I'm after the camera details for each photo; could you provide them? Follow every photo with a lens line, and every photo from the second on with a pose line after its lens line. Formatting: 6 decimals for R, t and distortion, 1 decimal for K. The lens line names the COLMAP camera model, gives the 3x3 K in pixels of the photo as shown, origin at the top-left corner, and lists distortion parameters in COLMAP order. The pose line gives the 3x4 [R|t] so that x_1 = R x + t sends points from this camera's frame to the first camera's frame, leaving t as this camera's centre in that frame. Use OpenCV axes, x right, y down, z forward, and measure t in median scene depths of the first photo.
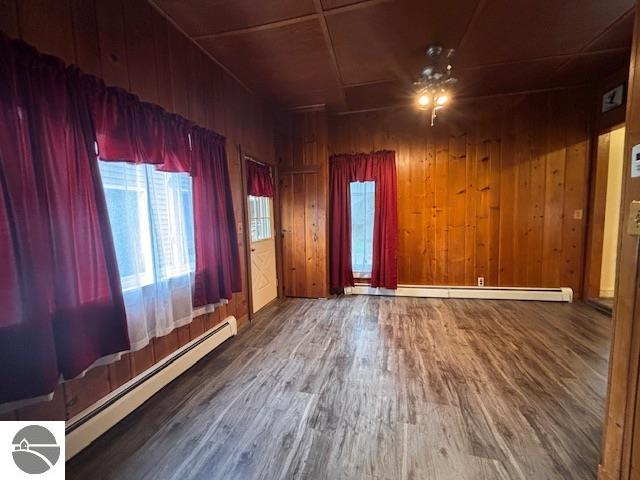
lens RADIAL K [[258.1, 0, 332.4], [0, 258.1, 238.1], [0, 0, 1]] dist [0.000177, -0.000259]
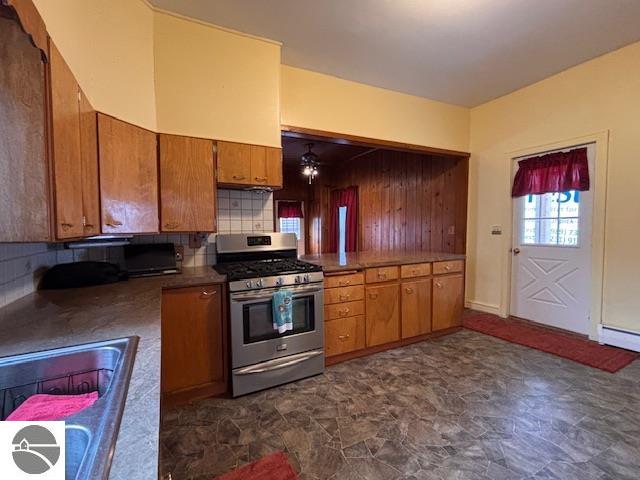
lens RADIAL K [[295.6, 0, 325.8], [0, 295.6, 240.5], [0, 0, 1]] dist [0.008415, 0.003355]
pose [[0.656244, 0.047460, -0.753054, 2.782486], [-0.073820, 0.997271, -0.001478, -0.014166], [0.750929, 0.056560, 0.657957, -0.458130]]
